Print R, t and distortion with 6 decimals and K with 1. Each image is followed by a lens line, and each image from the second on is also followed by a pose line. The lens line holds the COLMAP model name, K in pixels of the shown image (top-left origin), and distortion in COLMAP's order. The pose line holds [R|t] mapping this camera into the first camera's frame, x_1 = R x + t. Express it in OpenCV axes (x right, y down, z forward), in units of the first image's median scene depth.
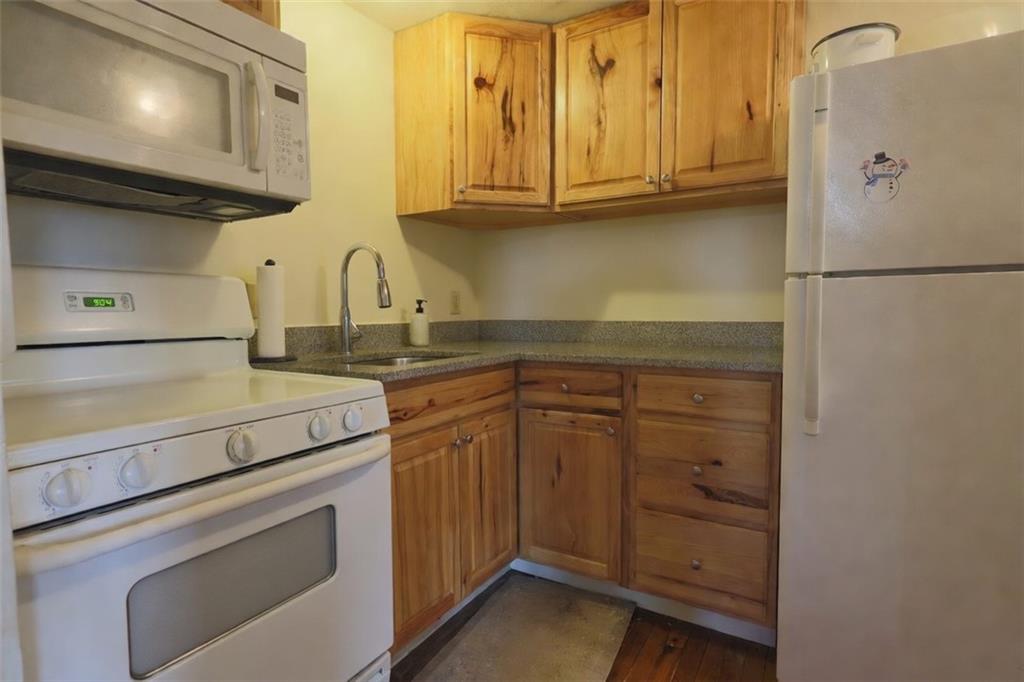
lens RADIAL K [[520.6, 0, 513.5], [0, 520.6, 346.1], [0, 0, 1]] dist [0.002707, 0.001105]
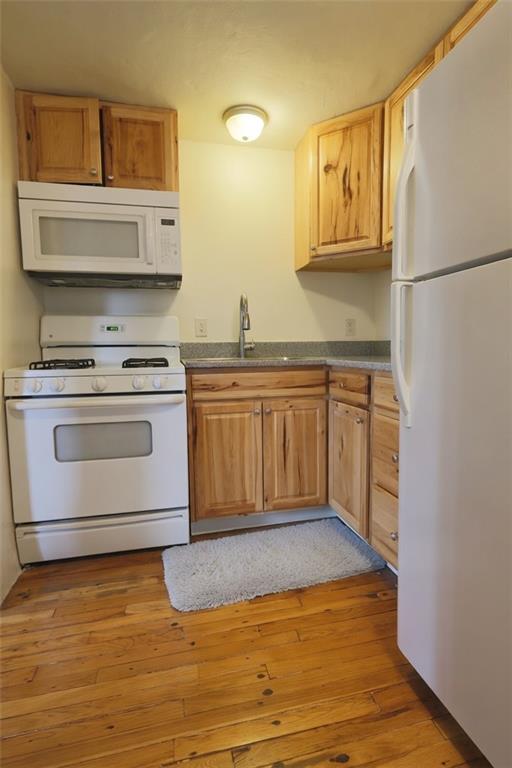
lens RADIAL K [[390.5, 0, 256.0], [0, 390.5, 384.0], [0, 0, 1]] dist [0.002707, 0.001105]
pose [[0.703007, 0.067373, -0.707984, 0.583860], [-0.042908, 0.997707, 0.052337, 0.029085], [0.709887, -0.006415, 0.704286, 0.113576]]
